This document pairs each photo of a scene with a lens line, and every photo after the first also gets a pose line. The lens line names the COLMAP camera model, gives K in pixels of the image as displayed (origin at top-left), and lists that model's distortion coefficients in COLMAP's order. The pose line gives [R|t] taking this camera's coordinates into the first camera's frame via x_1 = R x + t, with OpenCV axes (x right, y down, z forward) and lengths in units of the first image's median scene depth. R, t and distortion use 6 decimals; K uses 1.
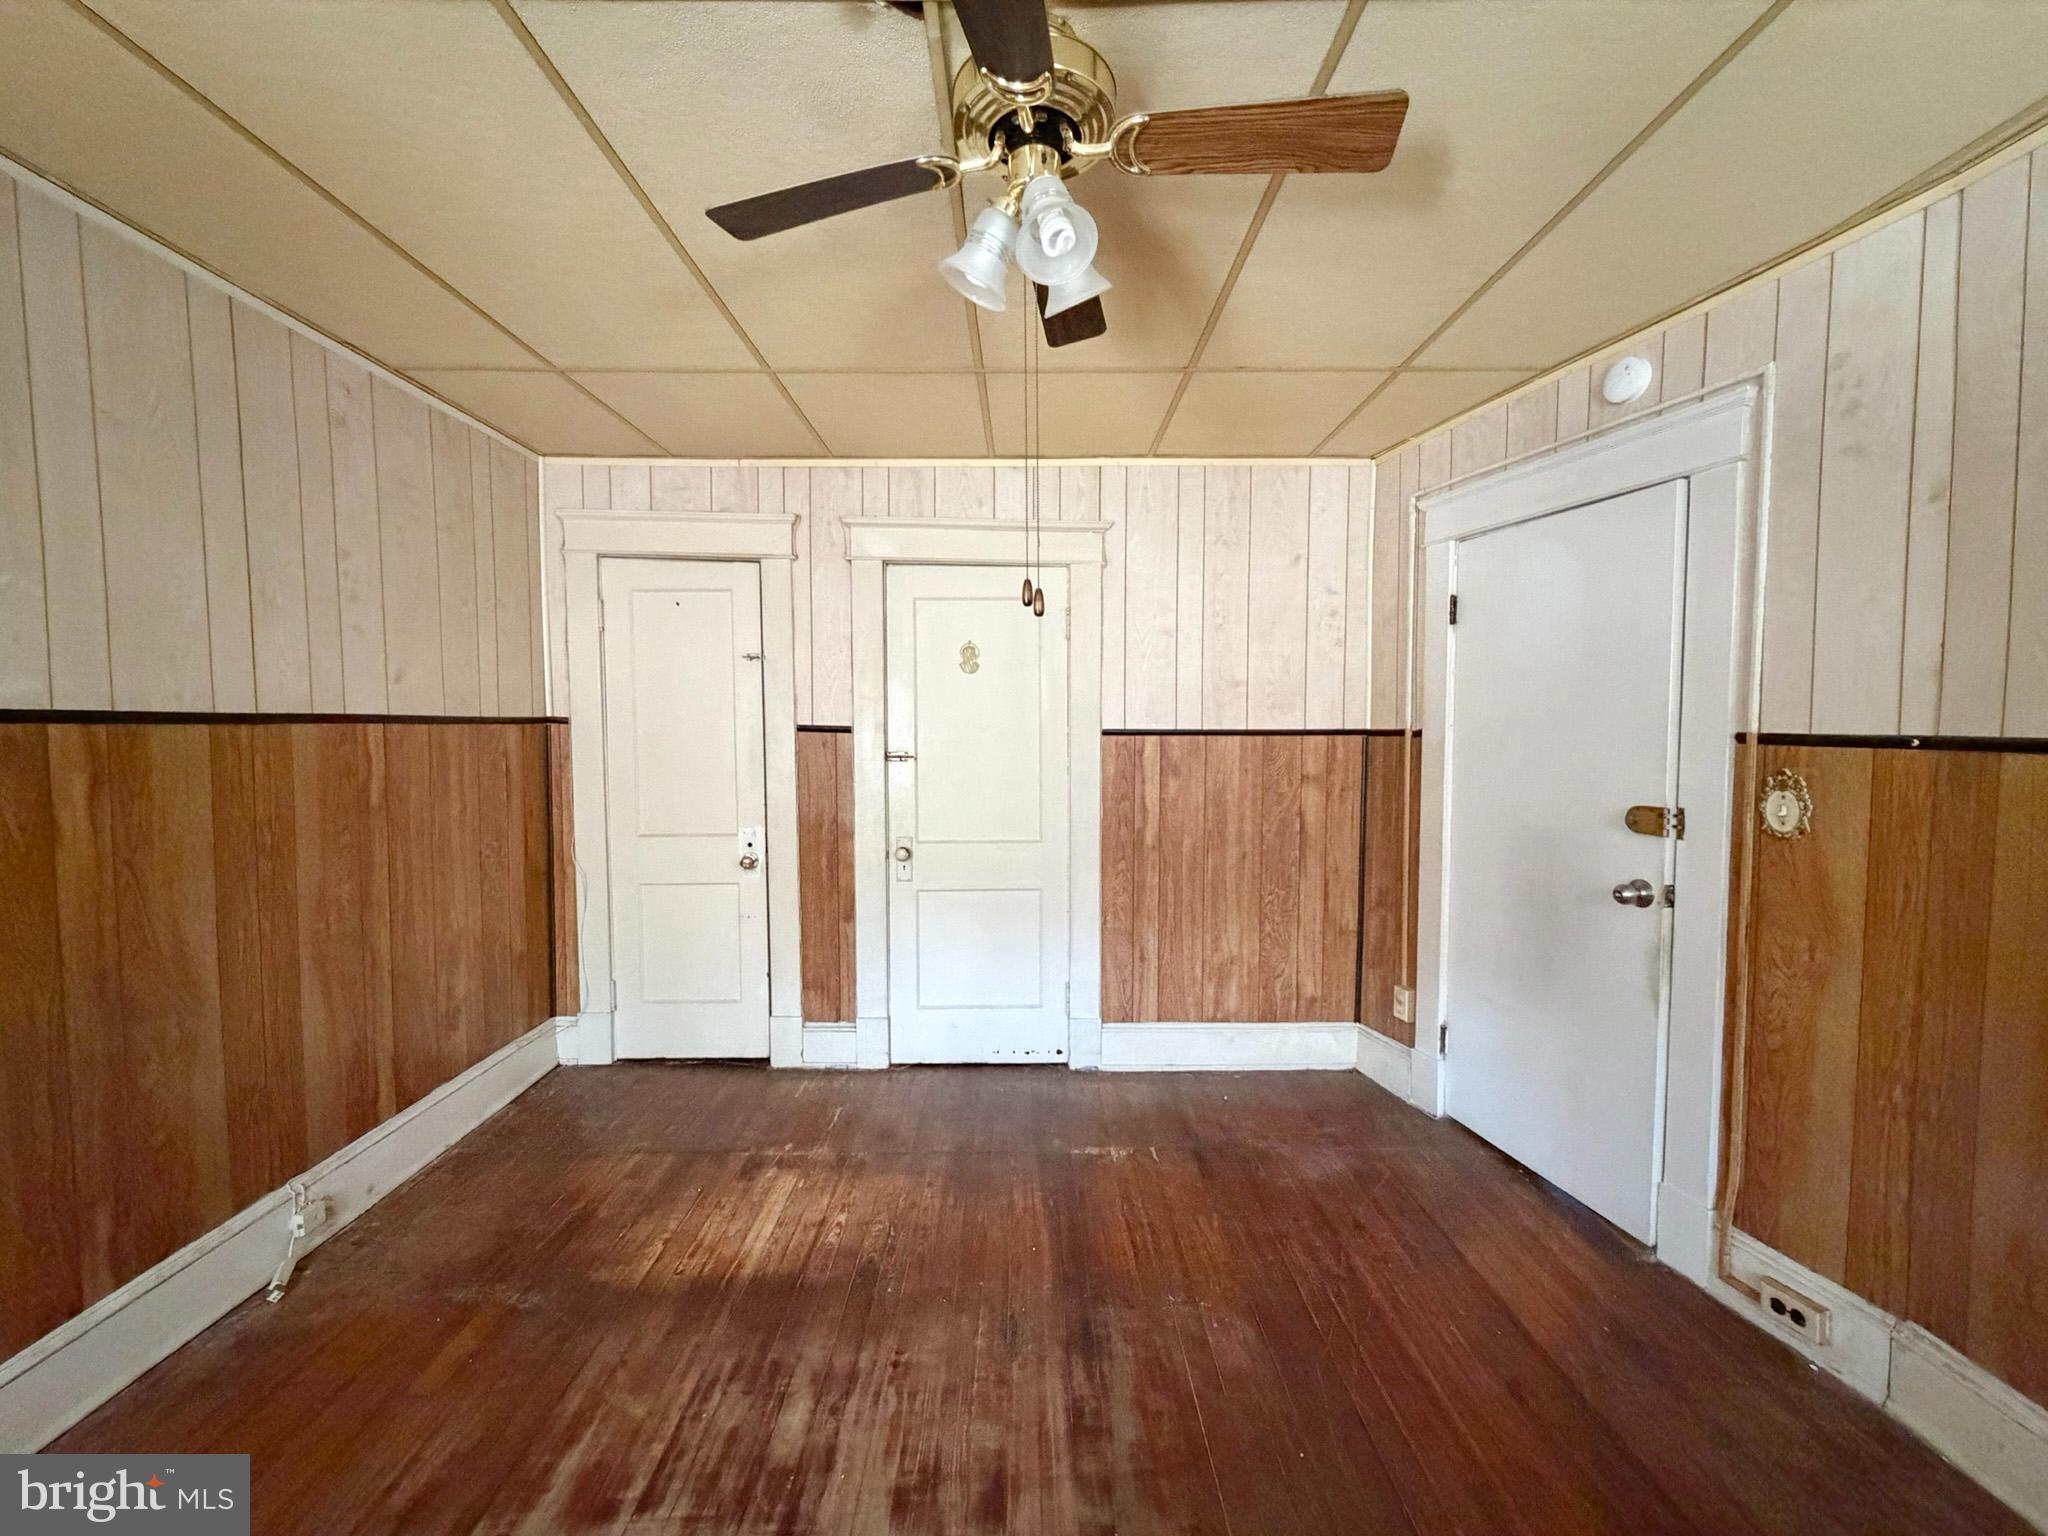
lens RADIAL K [[823.2, 0, 1022.1], [0, 823.2, 767.6], [0, 0, 1]] dist [0.003176, -0.000431]
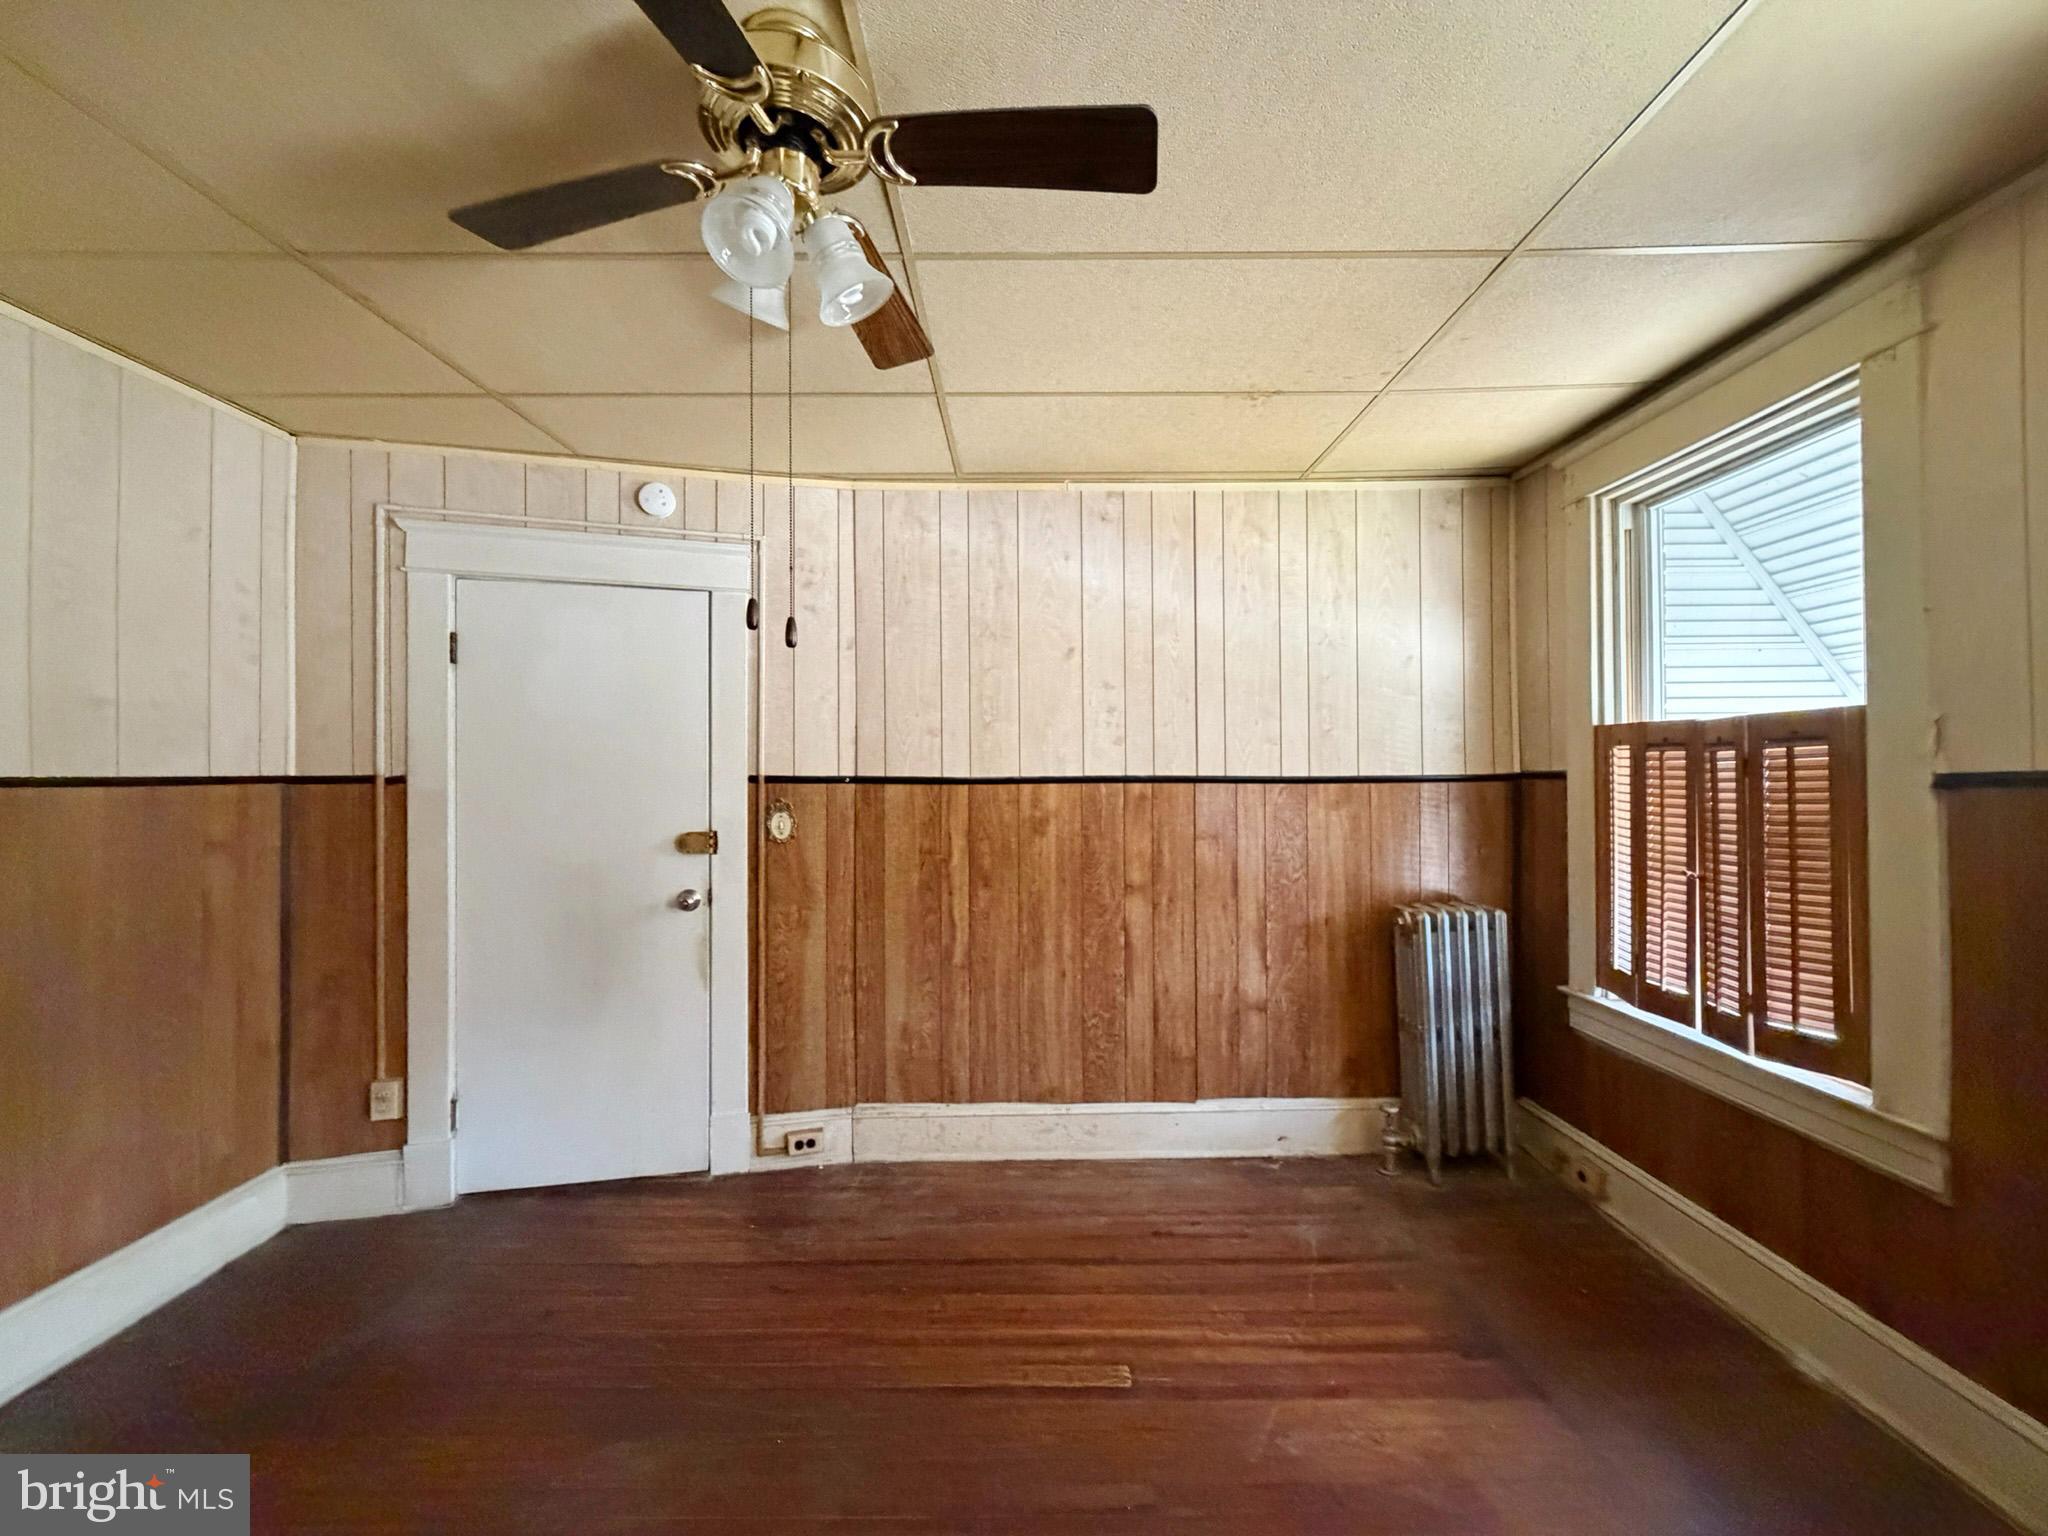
lens RADIAL K [[823.2, 0, 1030.4], [0, 823.2, 766.6], [0, 0, 1]] dist [0.003176, -0.000431]
pose [[-0.001977, 0.010094, 0.999947, -0.563353], [0.053480, 0.998519, -0.009974, -0.015980], [-0.998567, 0.053457, -0.002514, 0.472055]]
